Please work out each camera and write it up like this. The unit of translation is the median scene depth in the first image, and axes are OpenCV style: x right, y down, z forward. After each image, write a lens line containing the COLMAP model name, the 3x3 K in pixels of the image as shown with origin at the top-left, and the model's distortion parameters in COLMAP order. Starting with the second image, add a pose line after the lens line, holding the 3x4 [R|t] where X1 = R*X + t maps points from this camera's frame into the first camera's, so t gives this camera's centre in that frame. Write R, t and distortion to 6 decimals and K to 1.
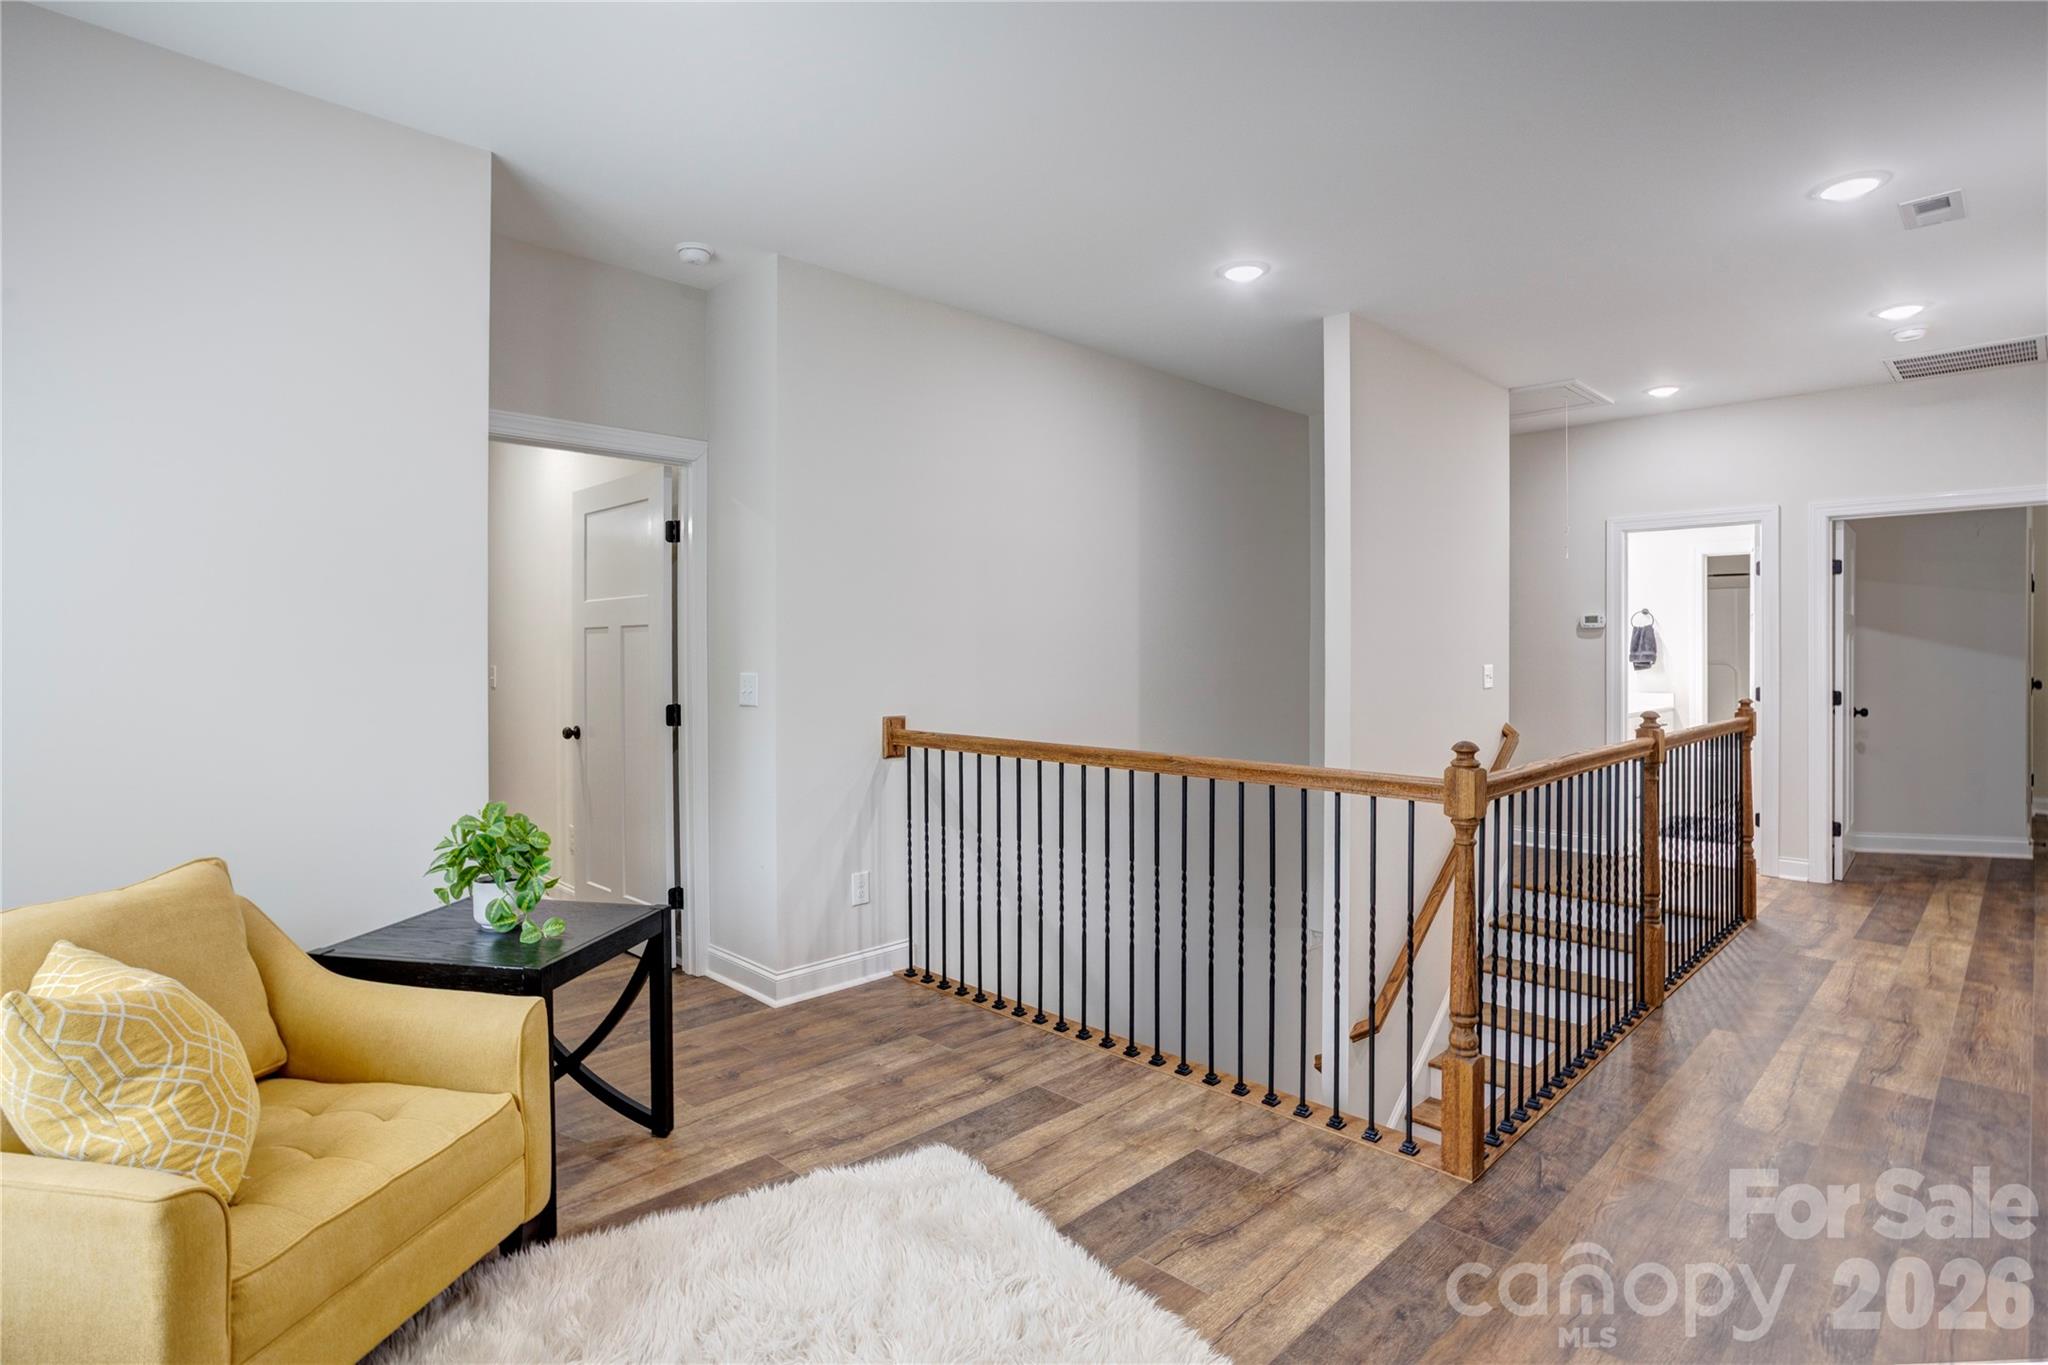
lens RADIAL K [[1019.4, 0, 1023.7], [0, 1019.4, 642.0], [0, 0, 1]] dist [-0.045706, 0.031551]
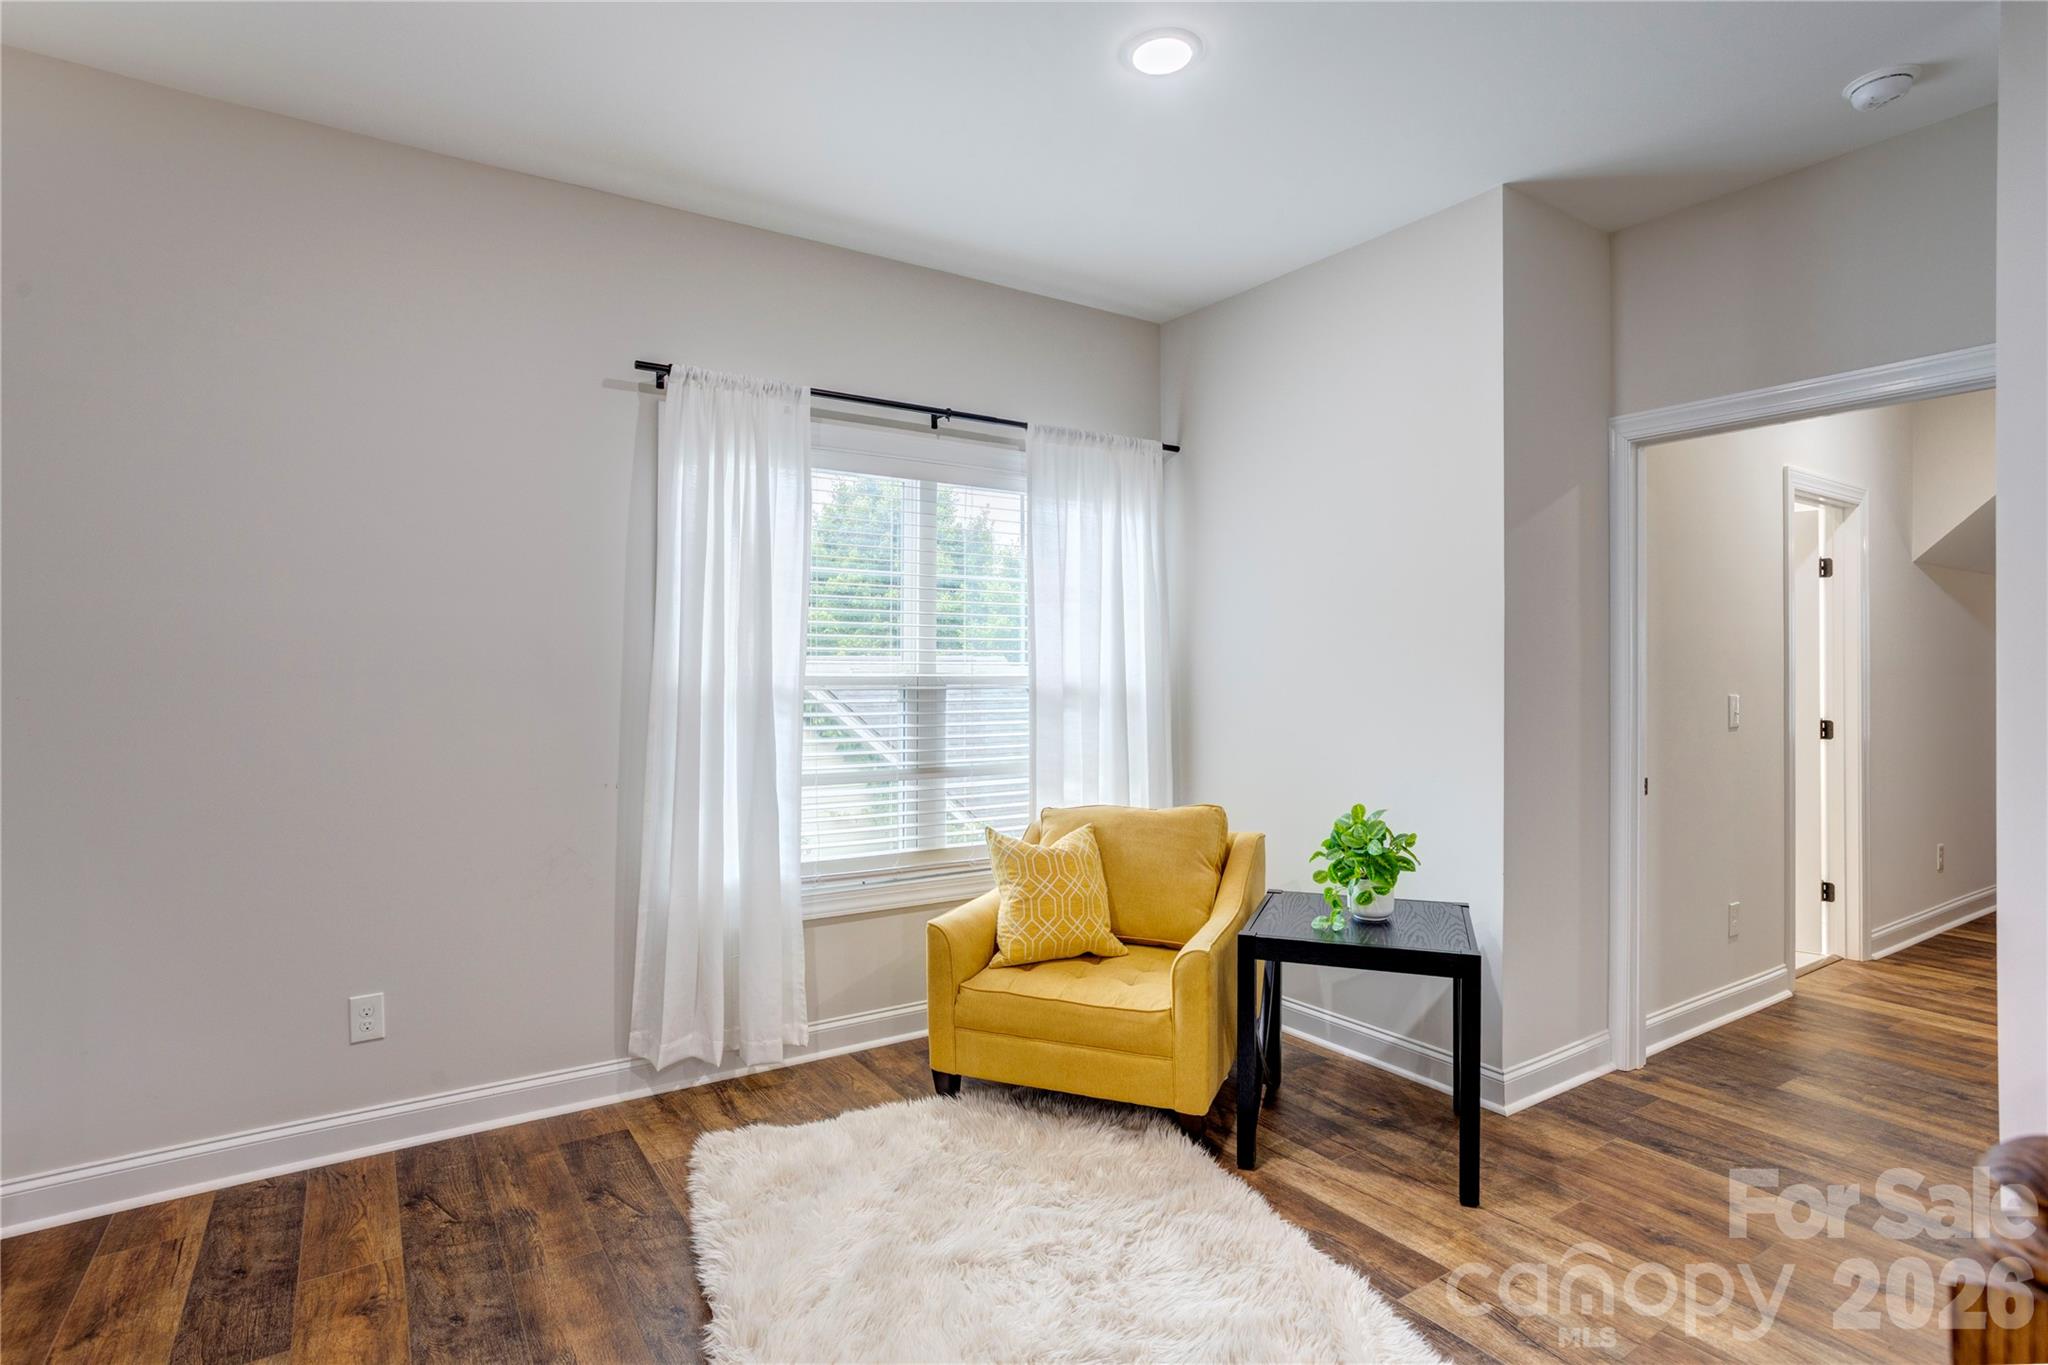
lens RADIAL K [[1012.1, 0, 1027.0], [0, 1012.1, 666.9], [0, 0, 1]] dist [-0.044535, 0.022828]
pose [[-0.184519, 0.002368, -0.982826, 0.887438], [0.006848, 0.999976, 0.001124, -0.004006], [0.982805, -0.006523, -0.184531, 1.135153]]
